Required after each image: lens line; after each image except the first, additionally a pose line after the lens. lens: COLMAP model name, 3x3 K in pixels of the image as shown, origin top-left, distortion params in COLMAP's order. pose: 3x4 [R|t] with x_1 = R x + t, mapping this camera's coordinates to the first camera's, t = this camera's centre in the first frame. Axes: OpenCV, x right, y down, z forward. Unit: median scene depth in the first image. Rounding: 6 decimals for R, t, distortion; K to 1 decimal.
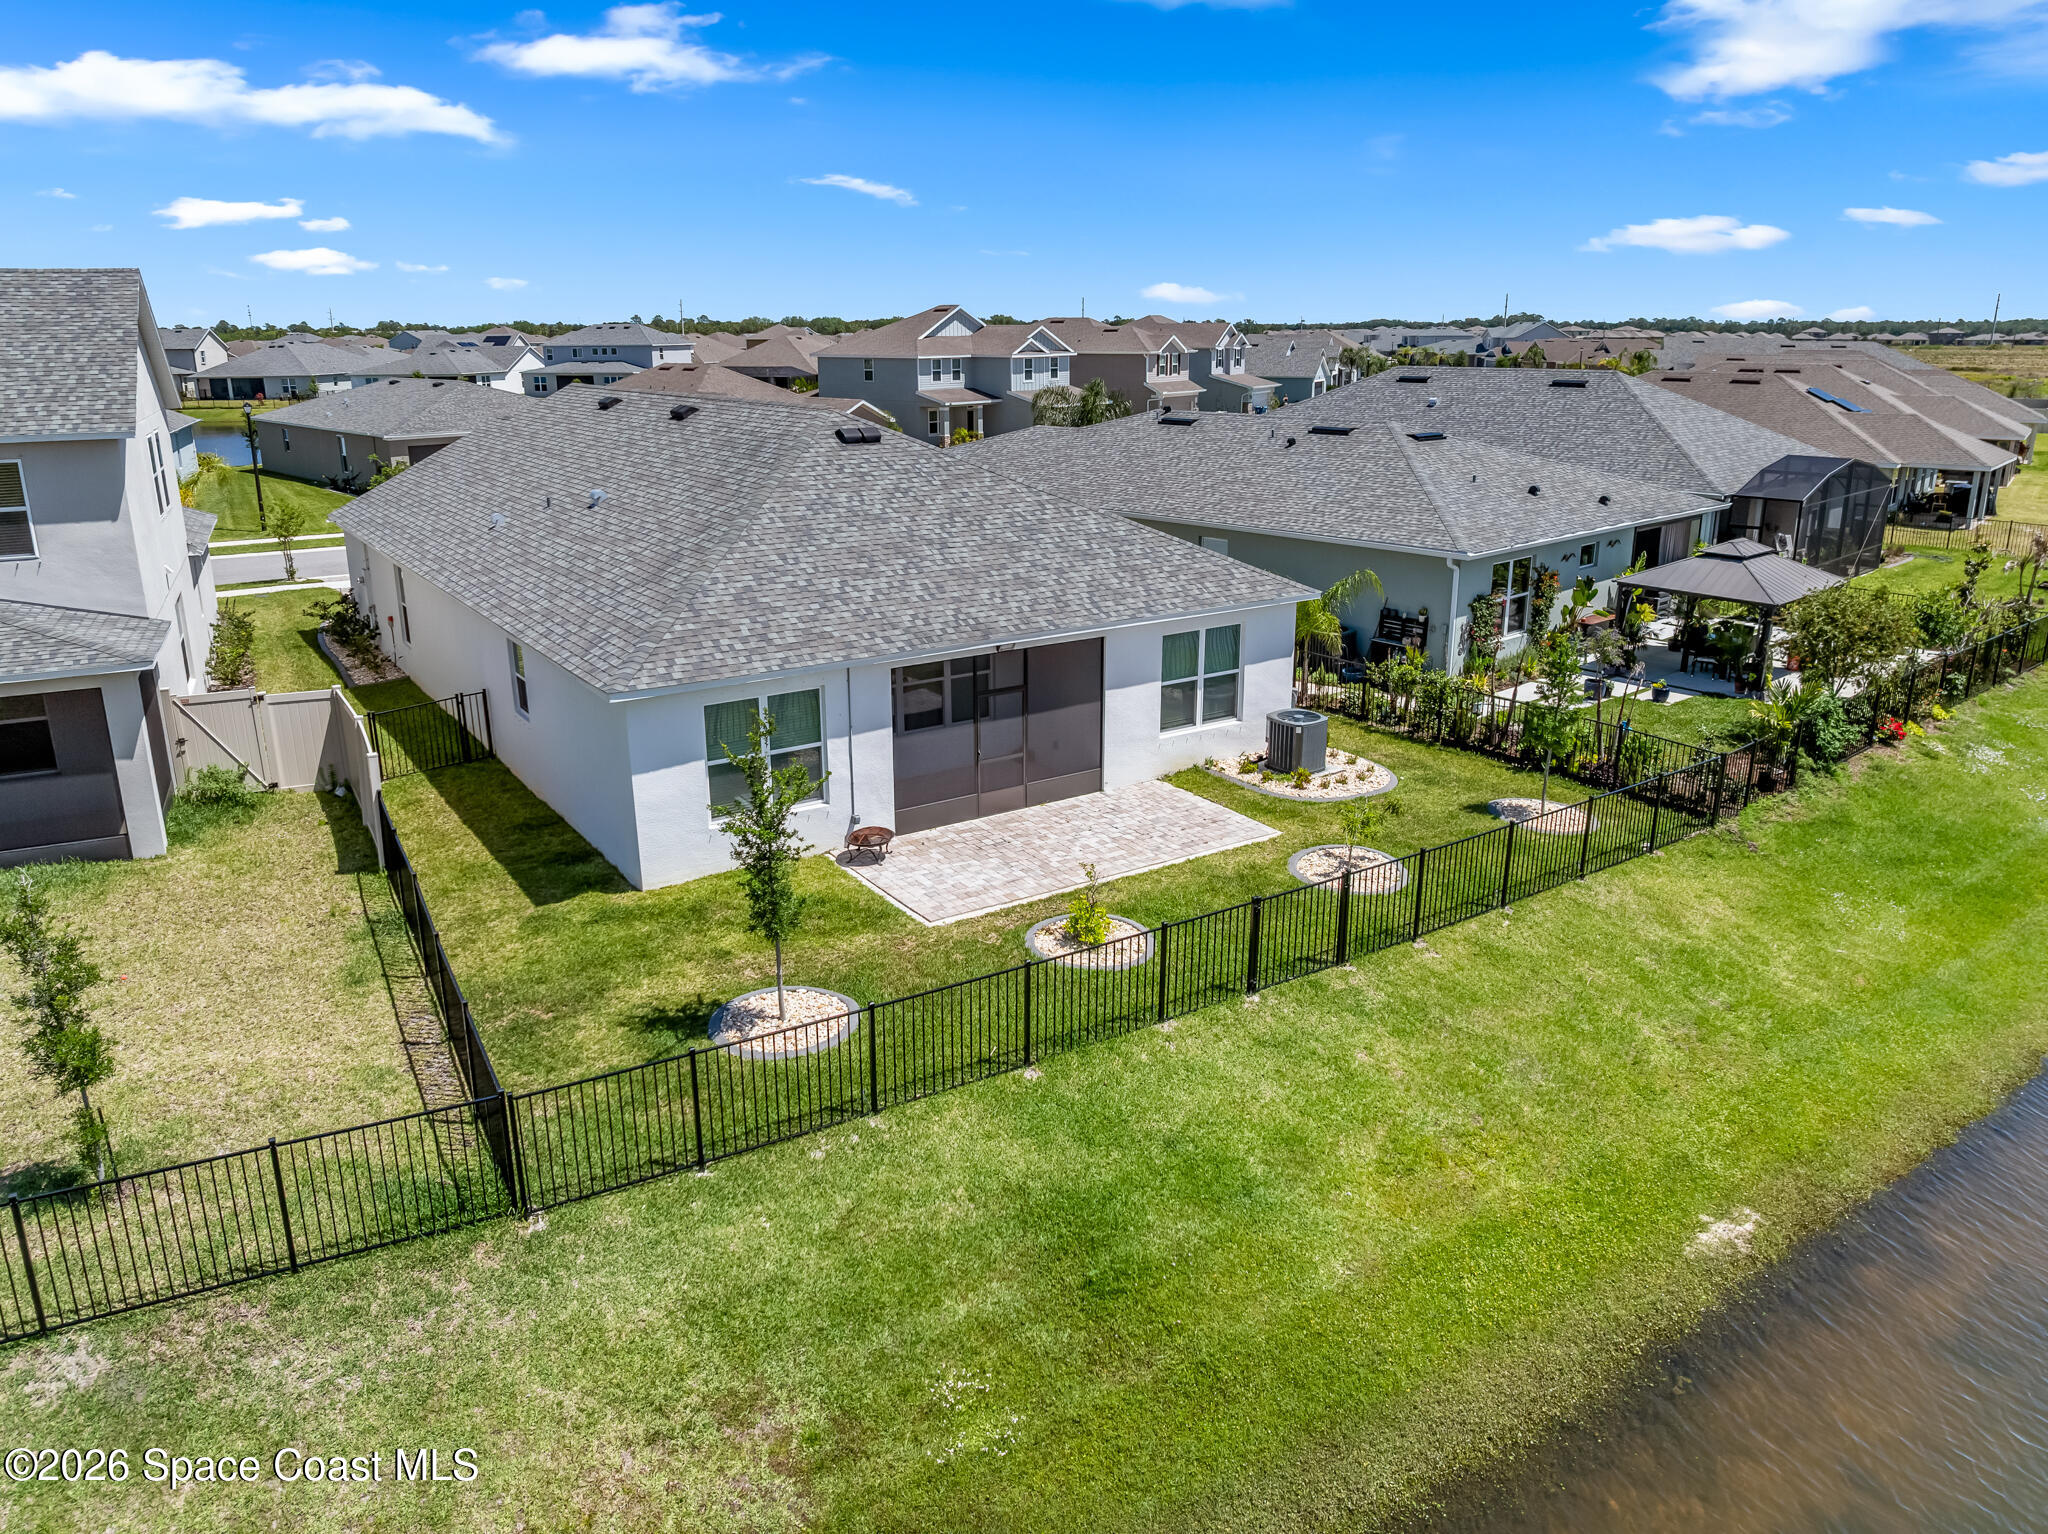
lens RADIAL K [[1443.9, 0, 1024.0], [0, 1443.9, 767.0], [0, 0, 1]] dist [-0.030579, 0.001436]
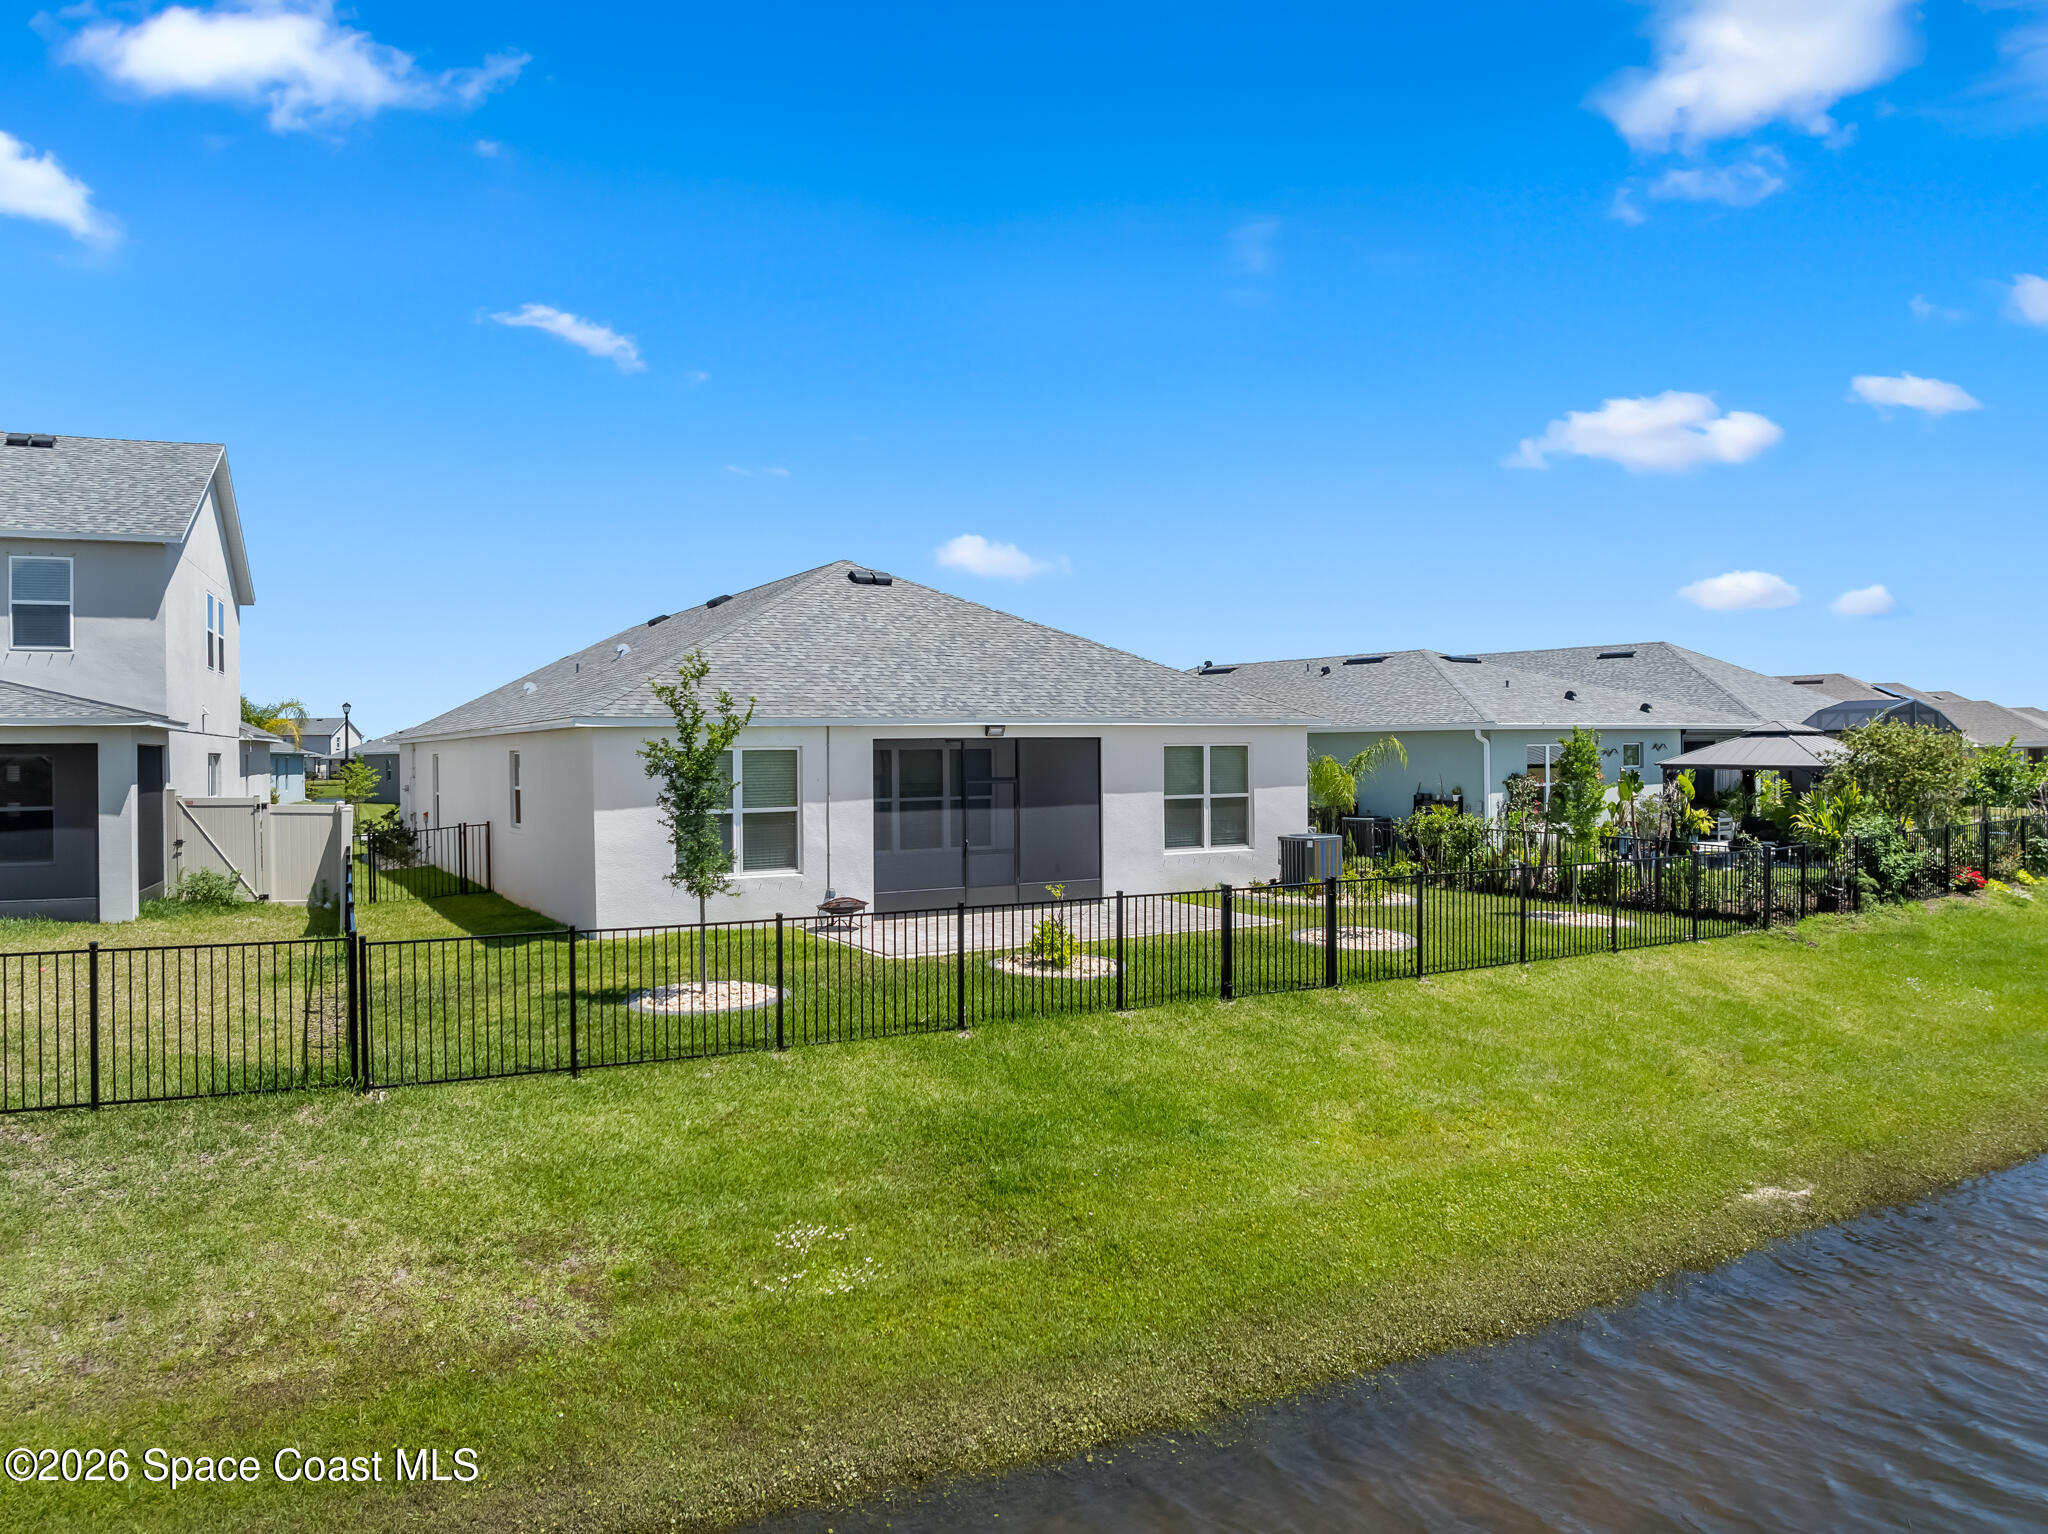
lens RADIAL K [[1443.9, 0, 1024.0], [0, 1443.9, 767.0], [0, 0, 1]] dist [-0.030579, 0.001436]
pose [[0.997692, -0.003756, -0.067791, 0.072877], [-0.015624, 0.958972, -0.283071, 0.215527], [0.066073, 0.283477, 0.956700, 0.068367]]
